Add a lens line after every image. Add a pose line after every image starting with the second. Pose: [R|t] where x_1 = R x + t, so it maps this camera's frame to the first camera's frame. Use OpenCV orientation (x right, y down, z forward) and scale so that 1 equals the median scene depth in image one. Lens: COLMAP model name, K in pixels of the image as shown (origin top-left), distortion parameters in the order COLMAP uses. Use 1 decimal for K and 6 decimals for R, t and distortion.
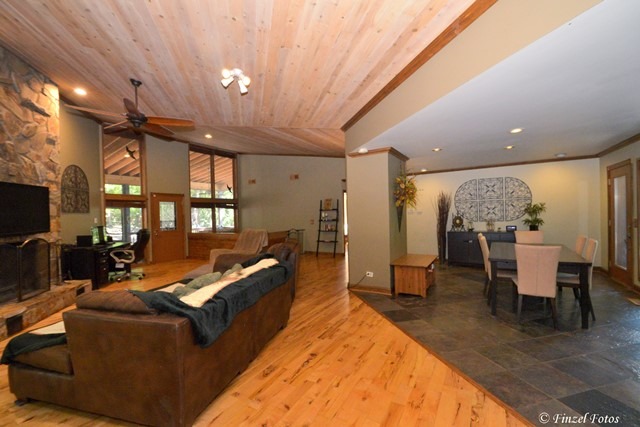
lens RADIAL K [[288.8, 0, 312.8], [0, 288.8, 214.8], [0, 0, 1]] dist [-0.009793, -0.000235]
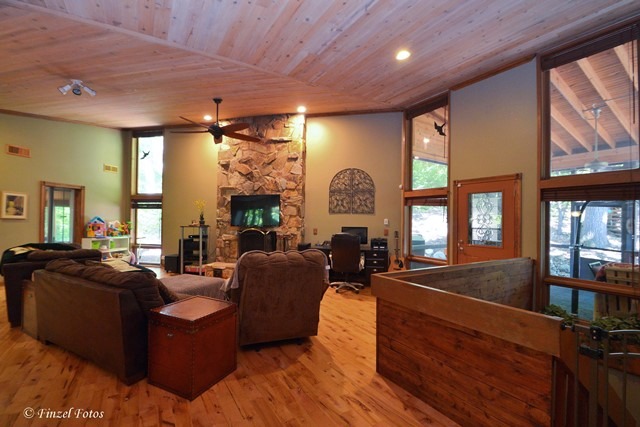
lens RADIAL K [[288.8, 0, 312.8], [0, 288.8, 214.8], [0, 0, 1]] dist [-0.009793, -0.000235]
pose [[-0.440749, 0.001694, -0.897629, 0.185613], [-0.008014, 0.999951, 0.005822, -0.007971], [0.897594, 0.009759, -0.440714, 1.372746]]
